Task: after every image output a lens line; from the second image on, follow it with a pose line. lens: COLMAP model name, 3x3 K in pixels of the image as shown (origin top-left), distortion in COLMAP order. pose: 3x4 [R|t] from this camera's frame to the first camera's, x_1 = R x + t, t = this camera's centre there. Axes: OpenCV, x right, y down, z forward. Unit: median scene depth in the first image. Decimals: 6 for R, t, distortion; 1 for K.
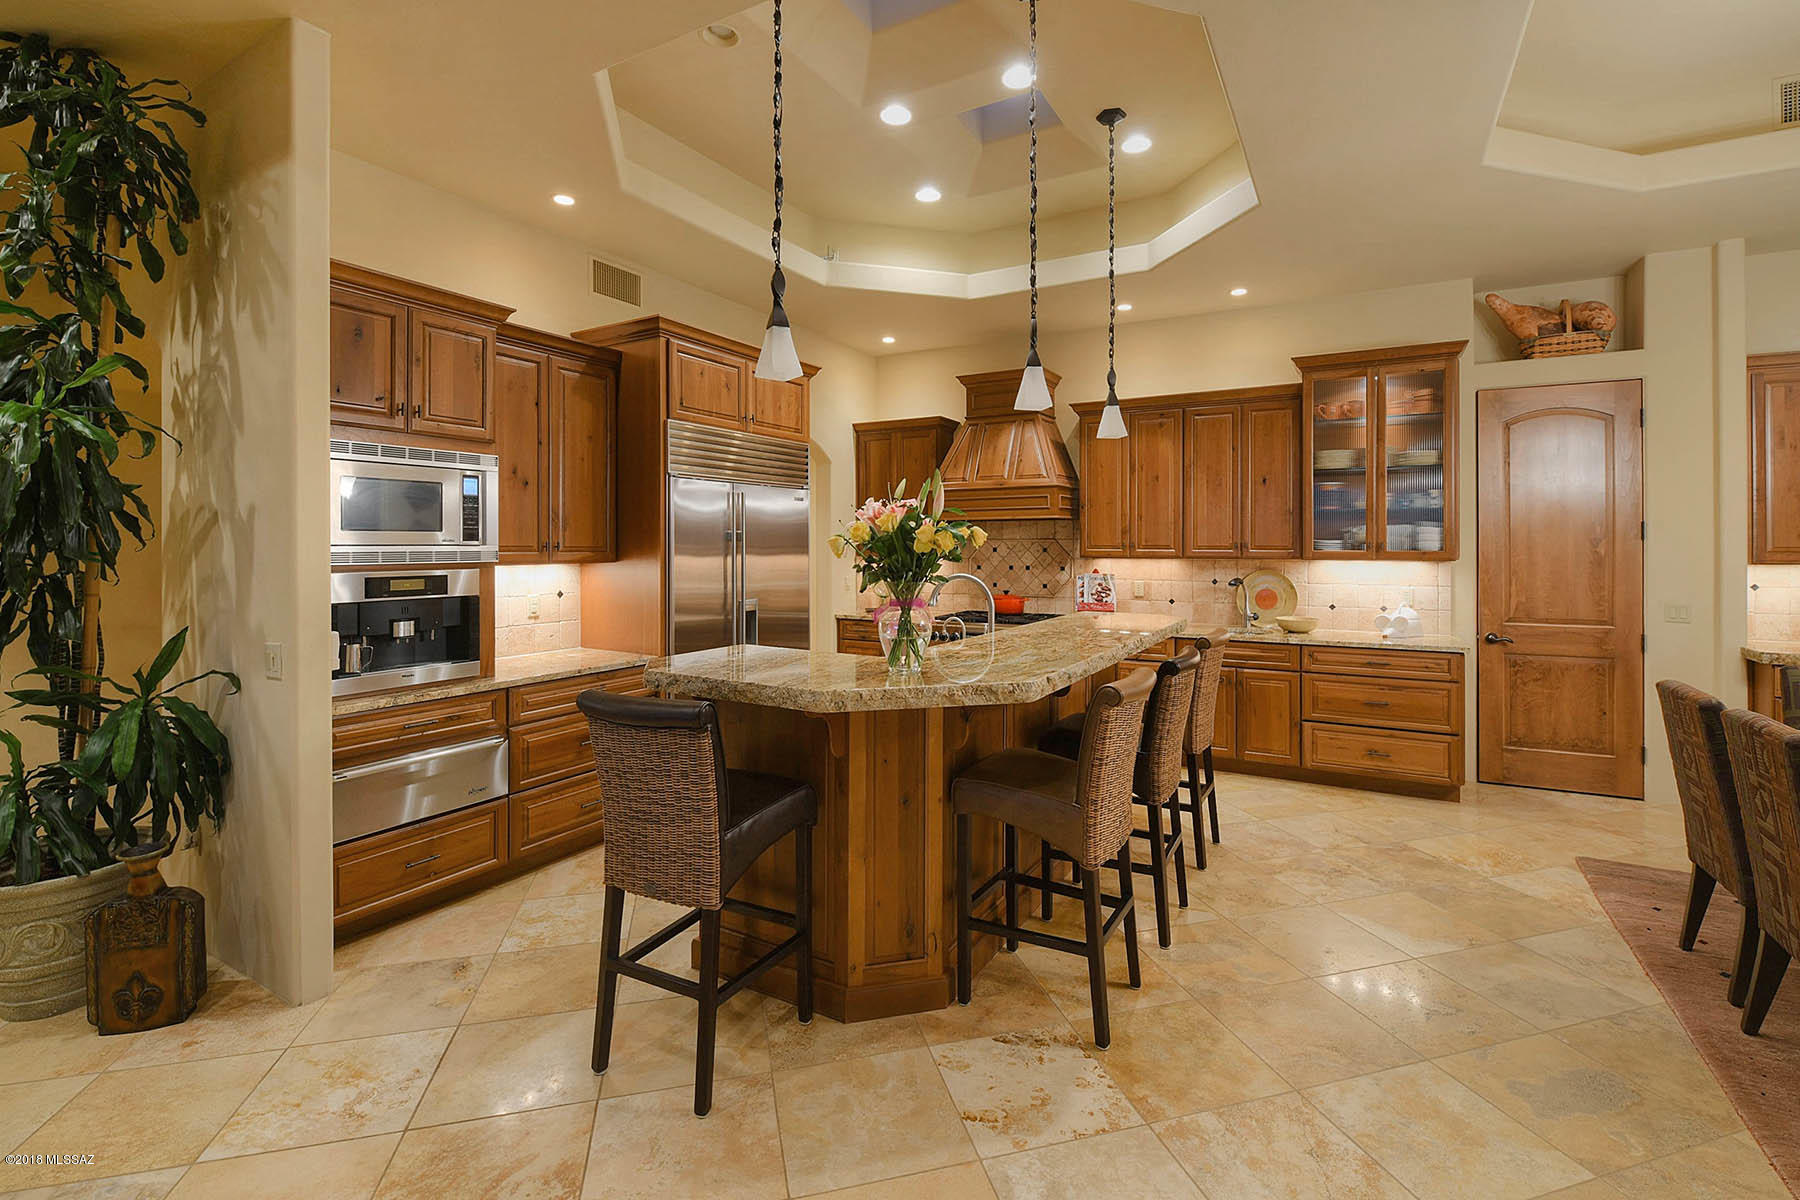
lens RADIAL K [[712.8, 0, 1031.0], [0, 712.8, 533.5], [0, 0, 1]] dist [-0.014207, 0.000038]
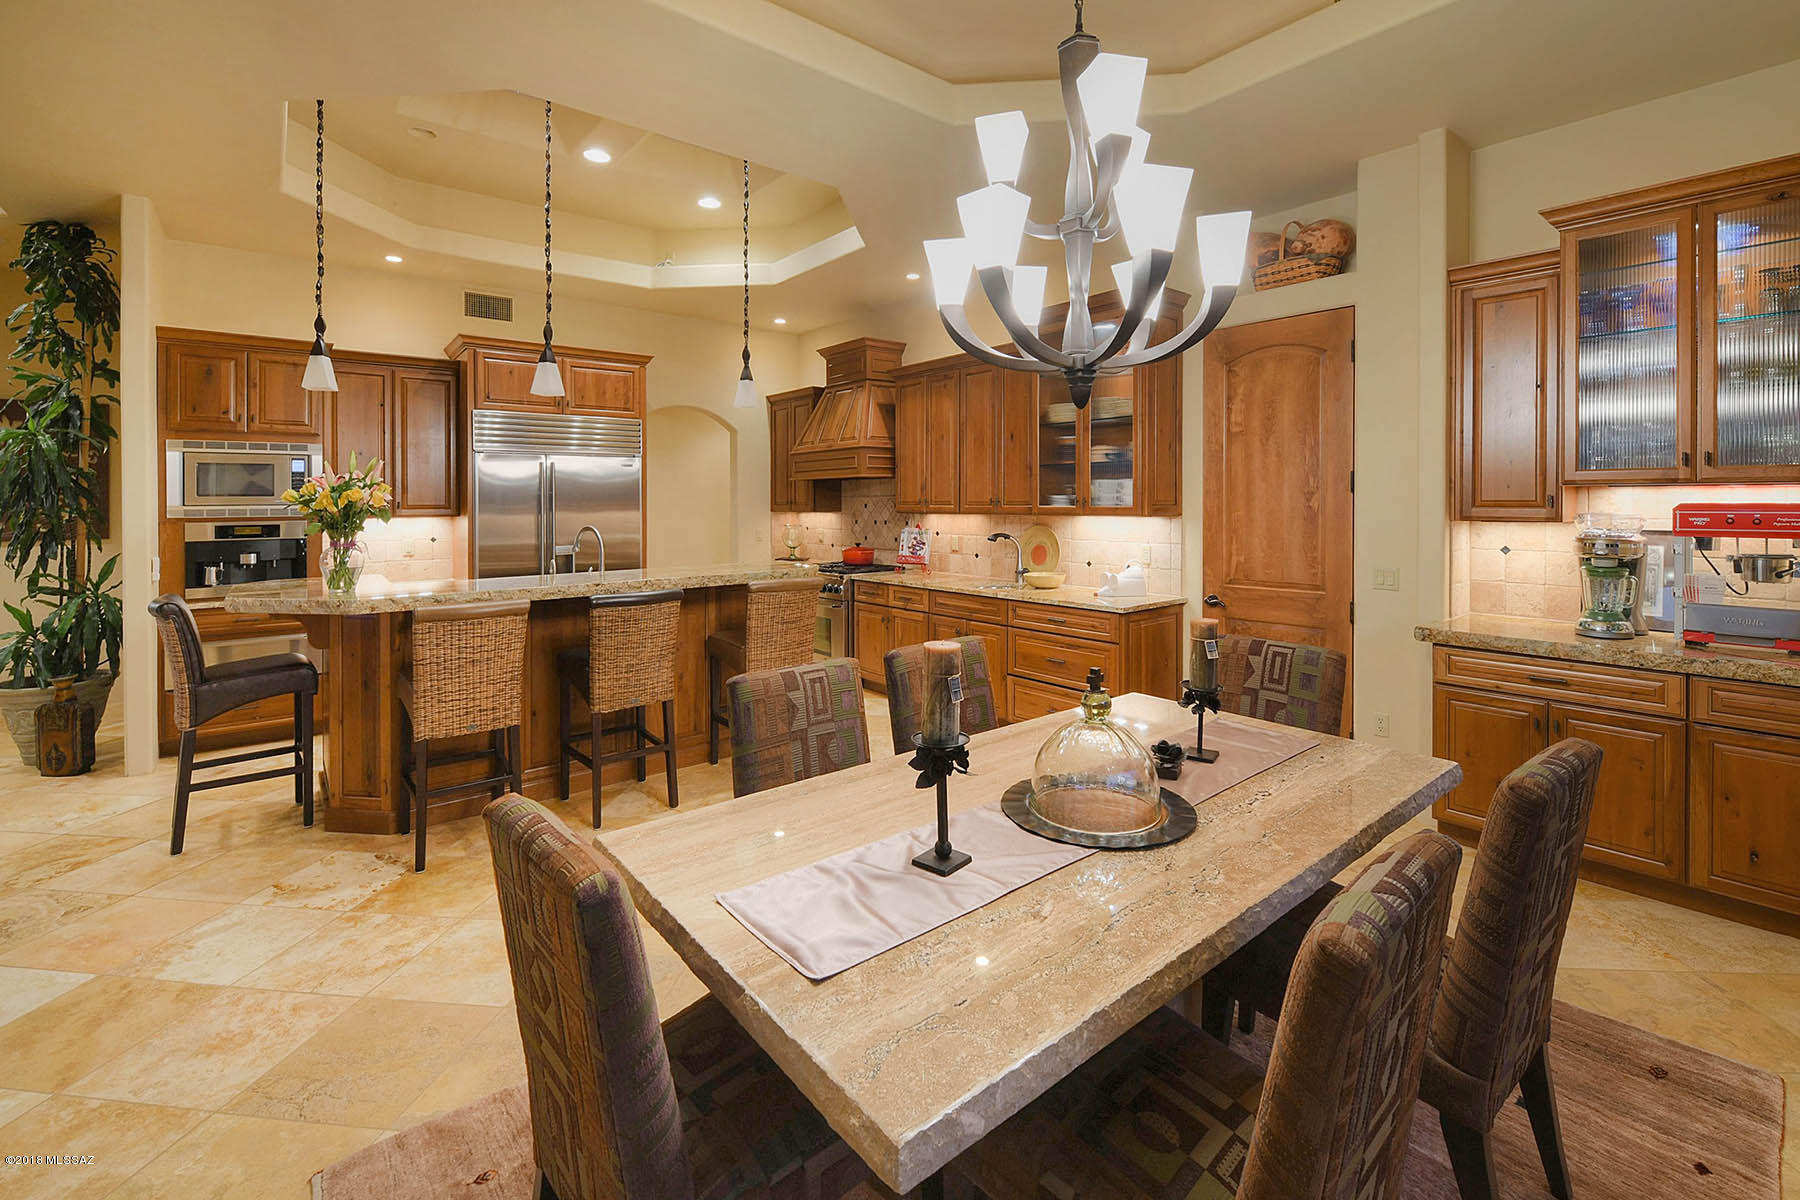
lens RADIAL K [[723.2, 0, 1002.5], [0, 723.2, 493.6], [0, 0, 1]] dist [-0.014994, -0.000222]
pose [[0.947749, -0.008622, -0.318901, 0.790382], [0.010979, 0.999924, 0.005594, 0.000385], [0.318828, -0.008802, 0.947772, 0.030049]]
